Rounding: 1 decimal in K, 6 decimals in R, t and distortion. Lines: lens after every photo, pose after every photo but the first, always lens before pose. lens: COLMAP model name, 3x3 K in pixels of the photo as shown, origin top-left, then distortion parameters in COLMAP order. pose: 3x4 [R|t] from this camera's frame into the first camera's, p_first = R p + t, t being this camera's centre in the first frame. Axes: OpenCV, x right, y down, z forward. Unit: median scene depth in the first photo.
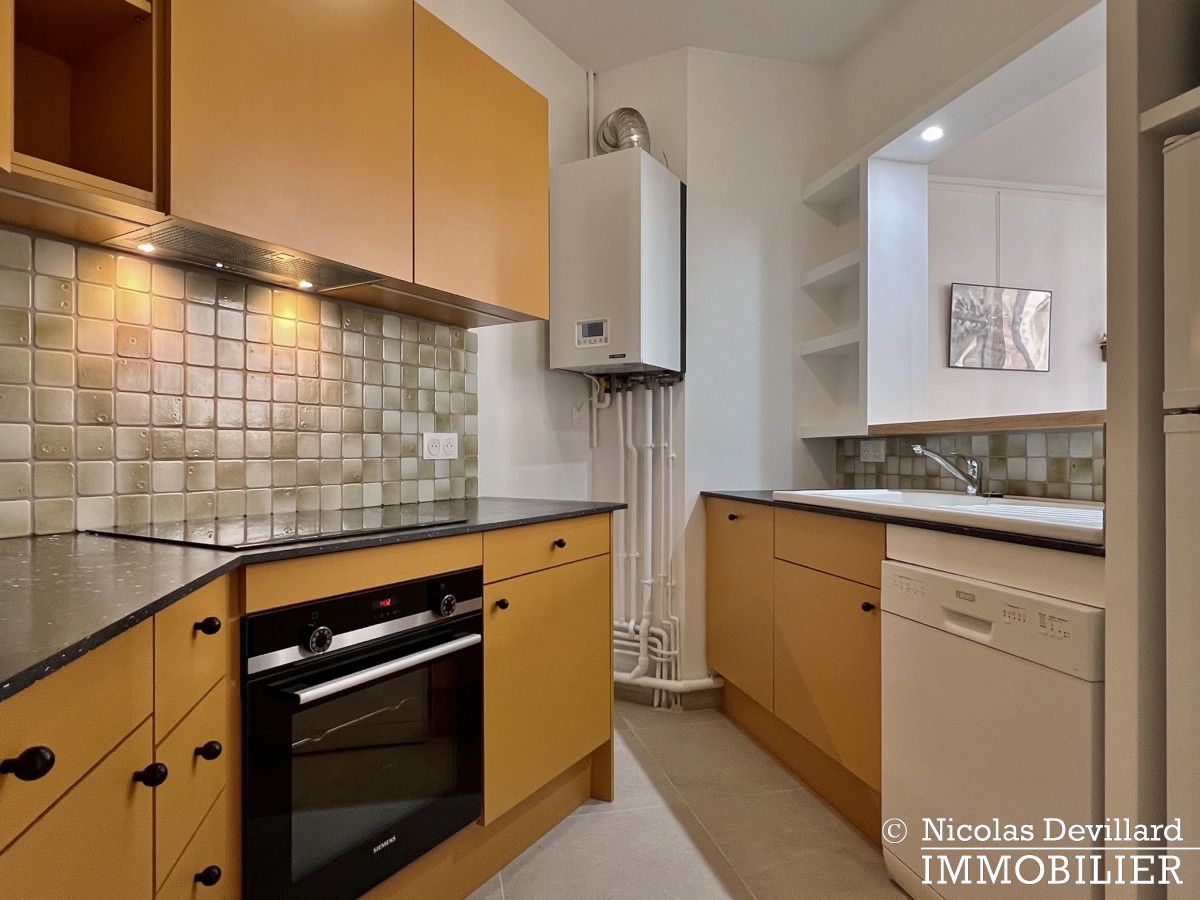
lens RADIAL K [[717.0, 0, 592.0], [0, 717.0, 449.4], [0, 0, 1]] dist [-0.002540, 0.002578]
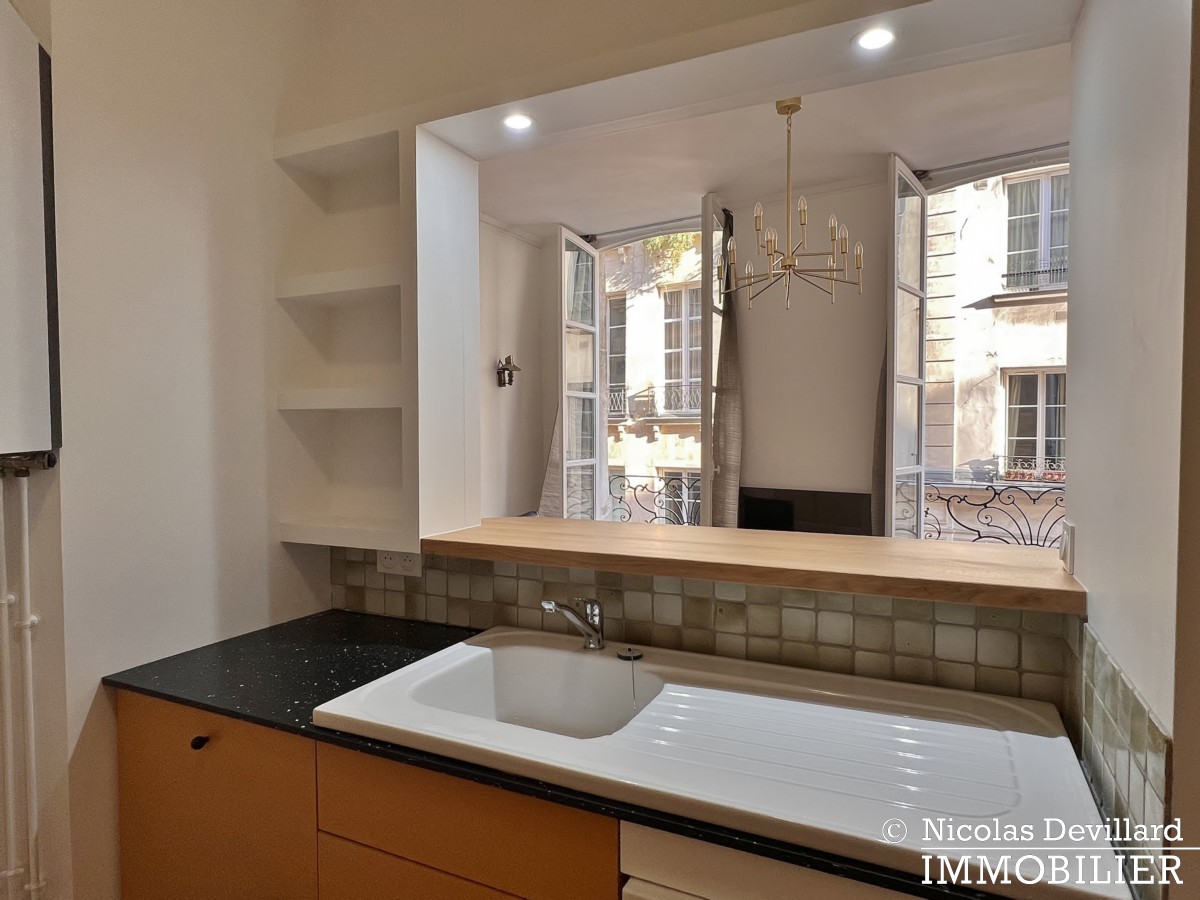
lens RADIAL K [[717.0, 0, 599.5], [0, 717.0, 455.3], [0, 0, 1]] dist [-0.002540, 0.002578]
pose [[0.642423, -0.030092, 0.765759, -0.012647], [0.002845, 0.999316, 0.036883, -0.195216], [-0.766345, -0.021515, 0.642069, 0.664192]]
